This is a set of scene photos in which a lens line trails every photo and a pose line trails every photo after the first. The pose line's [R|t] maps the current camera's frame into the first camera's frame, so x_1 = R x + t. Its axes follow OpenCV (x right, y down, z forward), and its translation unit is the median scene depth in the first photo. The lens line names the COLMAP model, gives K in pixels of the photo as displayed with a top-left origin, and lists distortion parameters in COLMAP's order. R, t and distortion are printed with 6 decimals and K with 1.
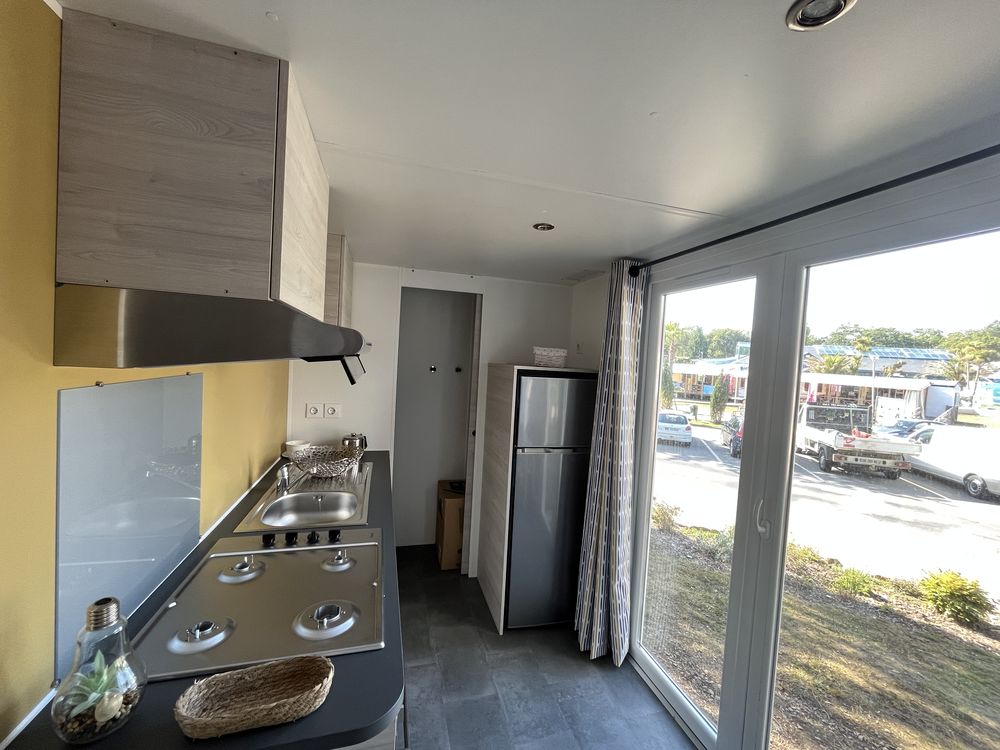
lens RADIAL K [[407.1, 0, 503.6], [0, 407.1, 376.2], [0, 0, 1]] dist [-0.001662, -0.000314]
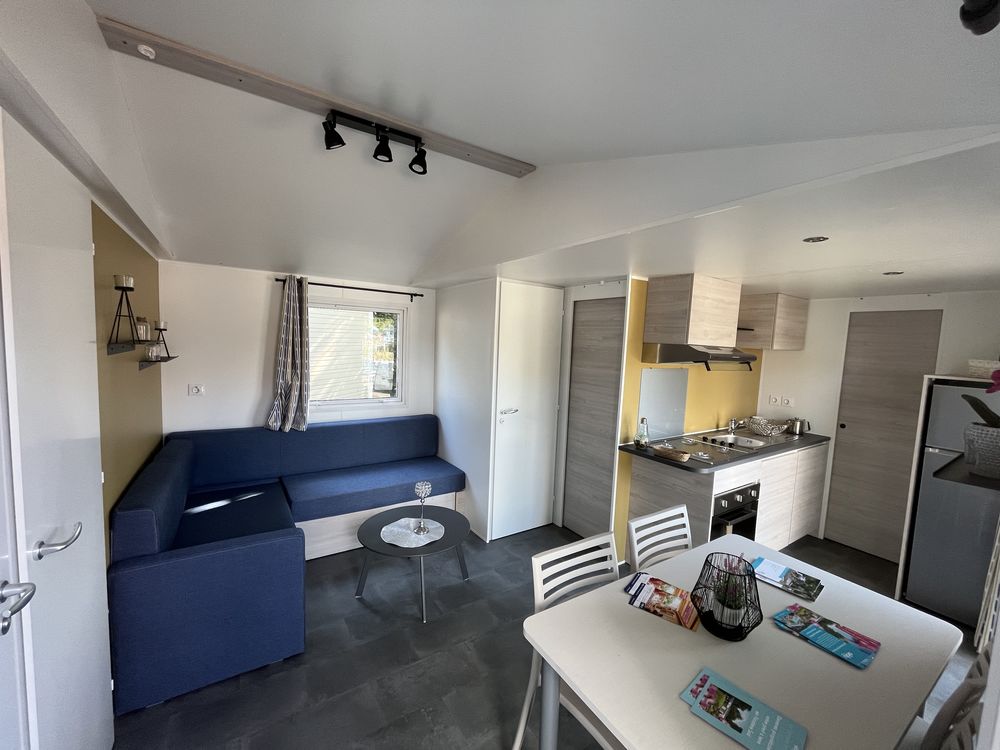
lens RADIAL K [[407.1, 0, 504.4], [0, 407.1, 370.3], [0, 0, 1]] dist [-0.001662, -0.000314]
pose [[0.305742, 0.028488, -0.951688, 1.271133], [-0.071873, 0.997391, 0.006766, 0.065665], [0.949398, 0.066332, 0.306991, -0.840762]]
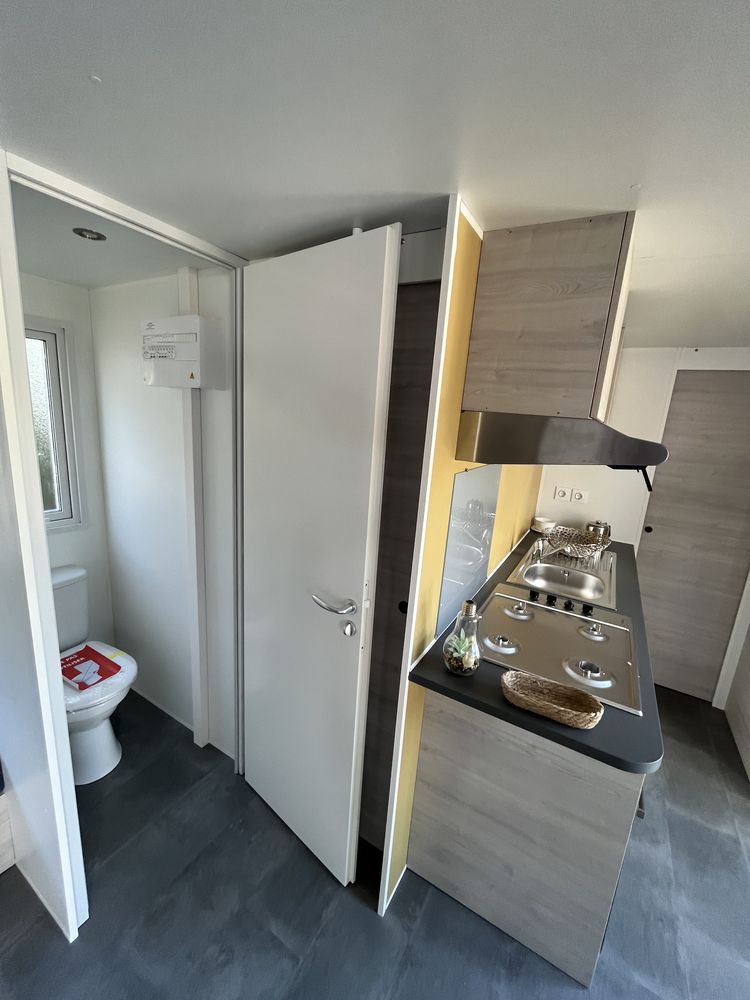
lens RADIAL K [[407.1, 0, 376.0], [0, 407.1, 498.0], [0, 0, 1]] dist [-0.001662, -0.000314]
pose [[0.685473, 0.148217, -0.712852, -0.050583], [-0.068333, 0.987836, 0.139683, -0.043080], [0.724884, -0.047038, 0.687263, -0.216358]]
